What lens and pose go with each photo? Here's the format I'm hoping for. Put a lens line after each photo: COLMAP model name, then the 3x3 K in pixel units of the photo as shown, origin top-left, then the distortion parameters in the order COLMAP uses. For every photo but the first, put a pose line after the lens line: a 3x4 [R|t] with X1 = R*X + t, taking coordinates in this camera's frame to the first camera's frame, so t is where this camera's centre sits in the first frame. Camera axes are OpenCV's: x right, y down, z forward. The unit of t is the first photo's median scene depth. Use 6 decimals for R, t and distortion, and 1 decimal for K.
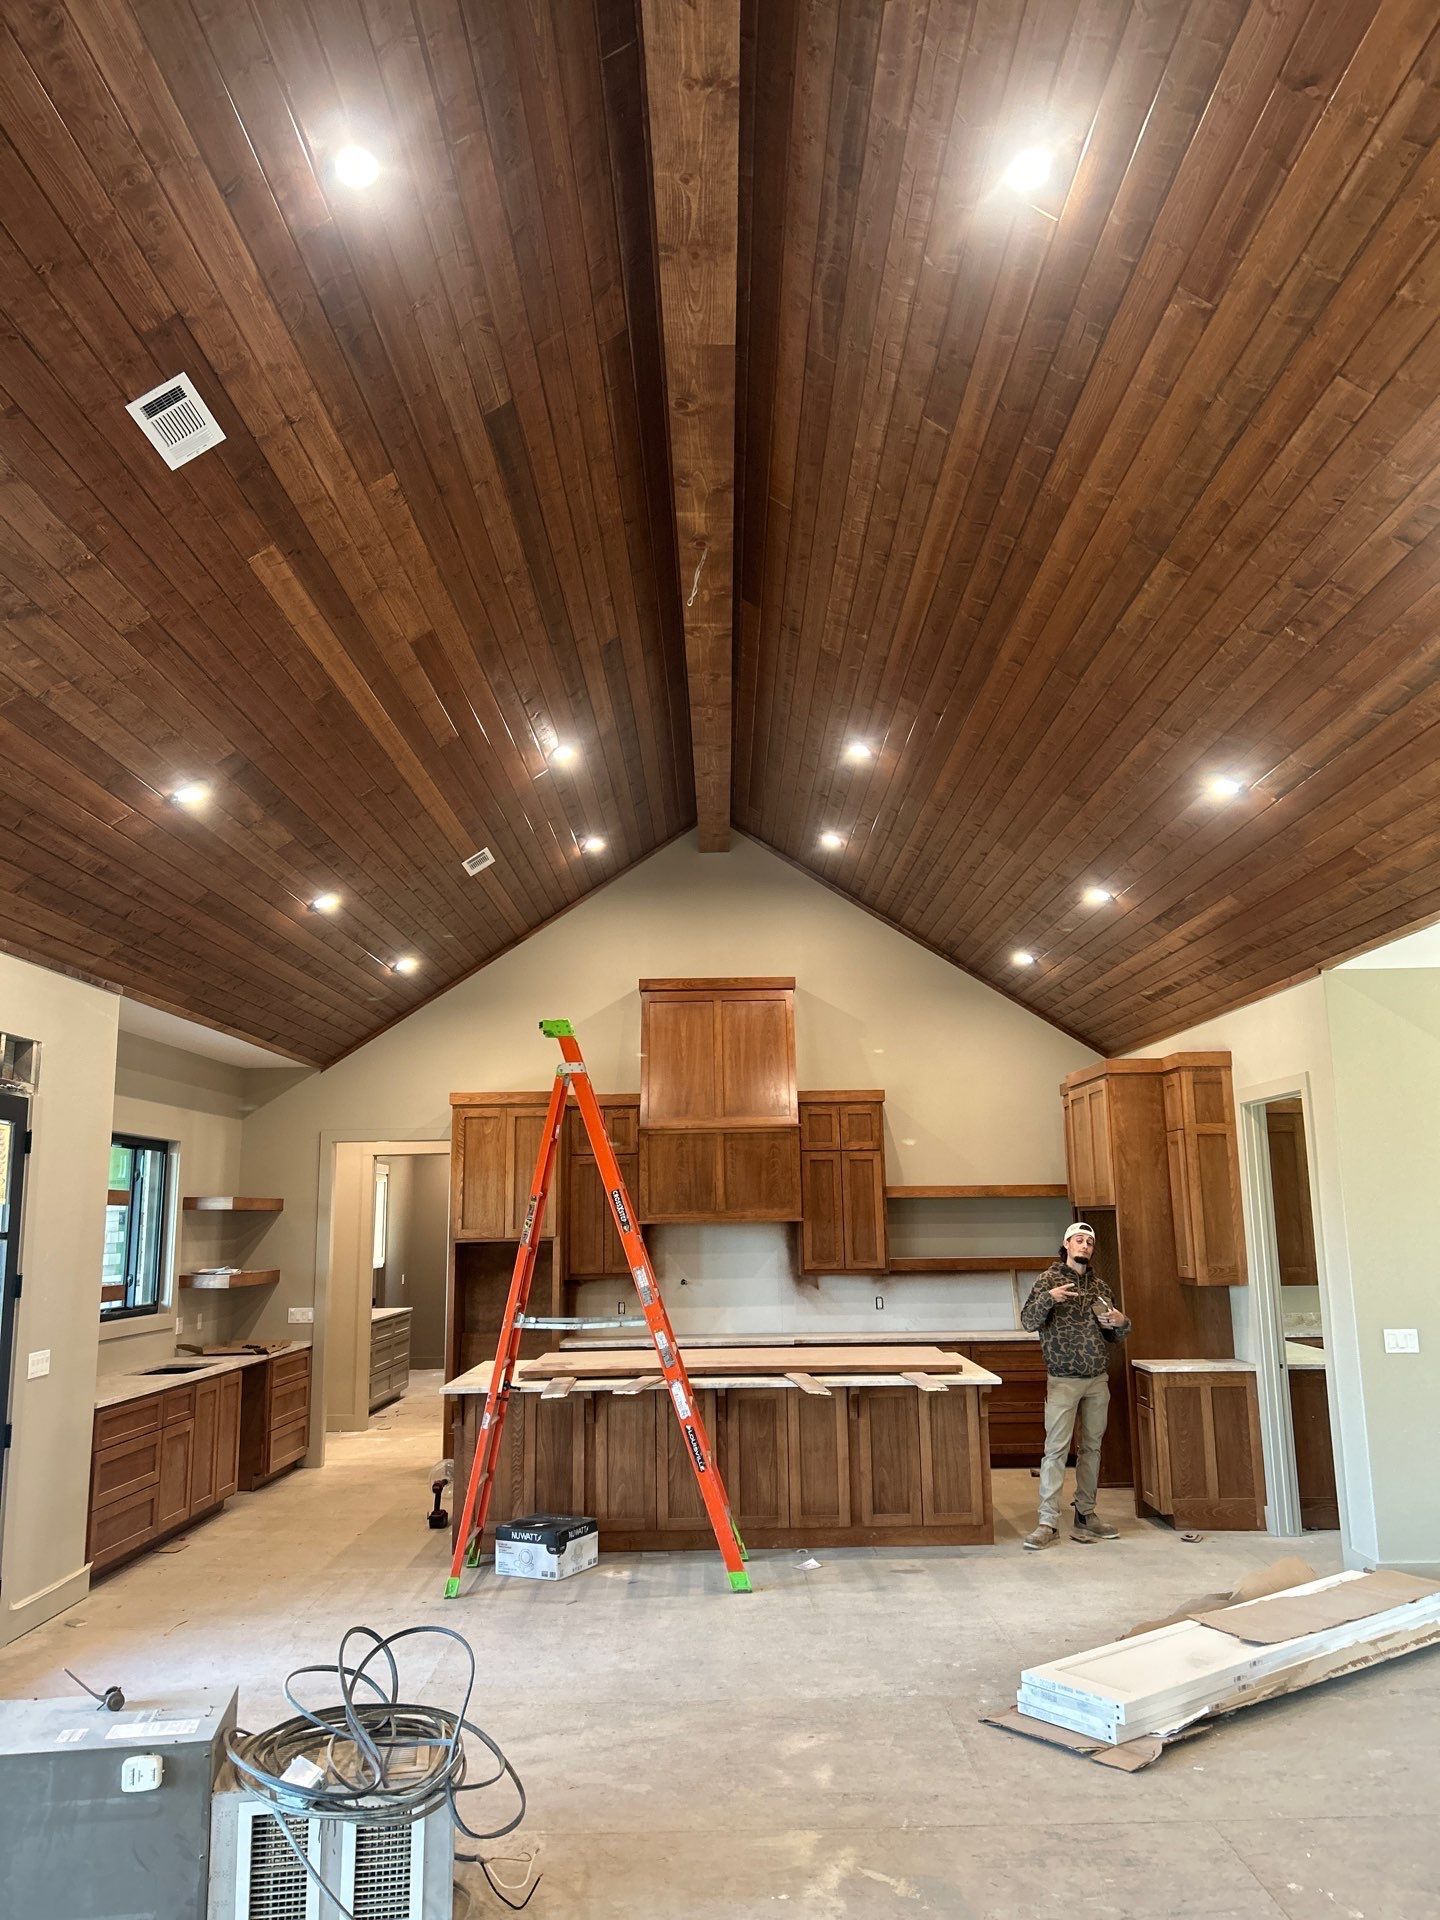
lens RADIAL K [[1442.6, 0, 719.5], [0, 1442.6, 959.1], [0, 0, 1]] dist [0.031194, -0.050191]
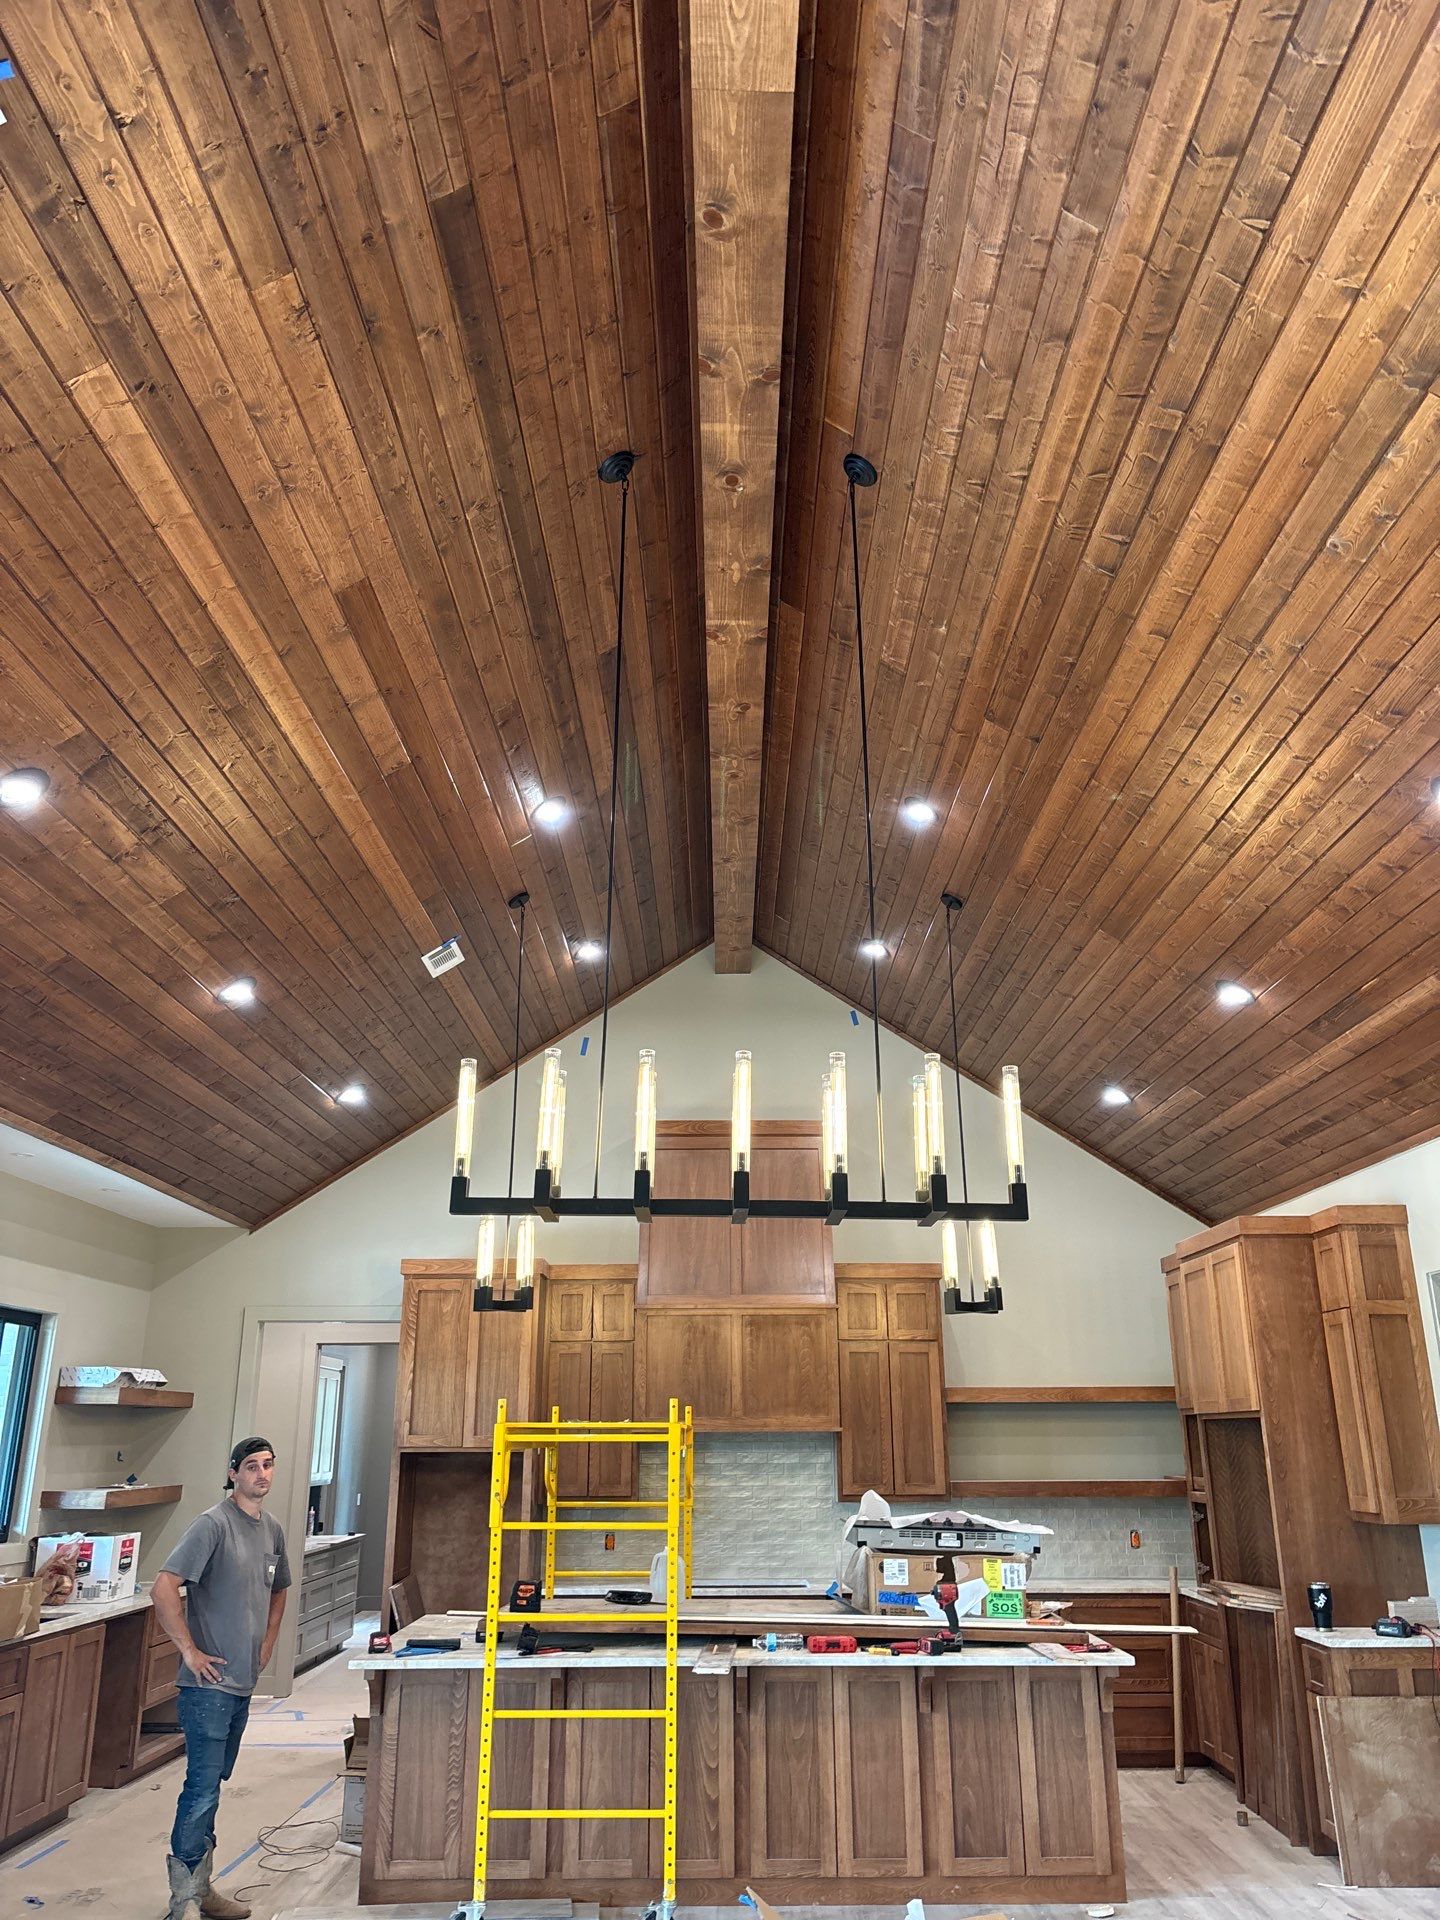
lens RADIAL K [[1442.6, 0, 719.9], [0, 1442.6, 948.0], [0, 0, 1]] dist [0.031194, -0.050191]
pose [[0.999920, 0.011716, -0.004855, -0.010138], [-0.012306, 0.988887, -0.148161, 0.050627], [0.003065, 0.148209, 0.988951, 0.233478]]
